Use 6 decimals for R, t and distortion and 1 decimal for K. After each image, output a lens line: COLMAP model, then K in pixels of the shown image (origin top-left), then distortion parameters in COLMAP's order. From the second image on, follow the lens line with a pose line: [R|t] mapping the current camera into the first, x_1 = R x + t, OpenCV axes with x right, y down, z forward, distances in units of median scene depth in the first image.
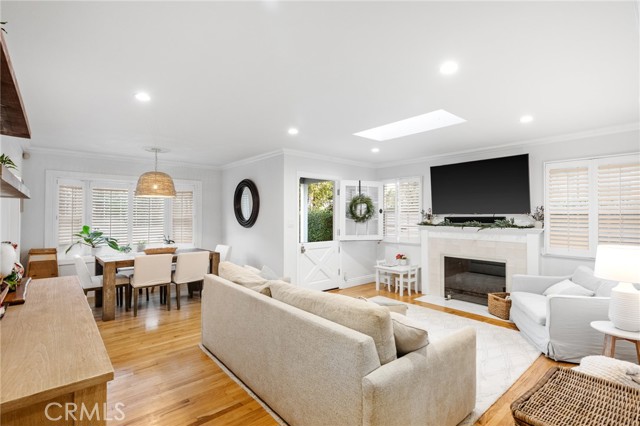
lens RADIAL K [[306.0, 0, 320.4], [0, 306.0, 209.7], [0, 0, 1]] dist [0.006688, -0.001508]
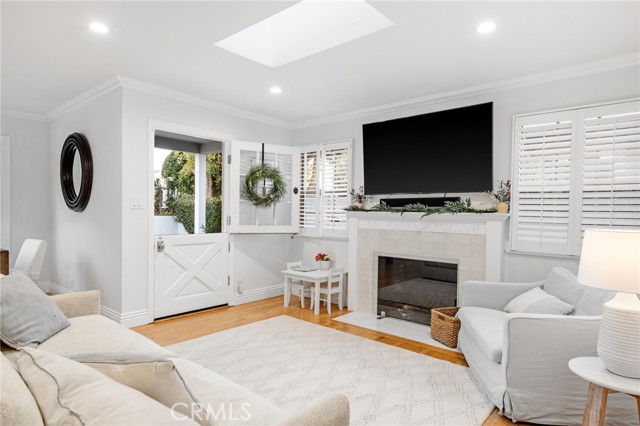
lens RADIAL K [[386.4, 0, 317.6], [0, 386.4, 215.5], [0, 0, 1]] dist [0.019670, -0.011671]
pose [[0.988651, 0.012234, 0.149732, 0.149981], [-0.017485, 0.999275, 0.033806, 0.037835], [-0.149210, -0.036040, 0.988149, 0.179366]]
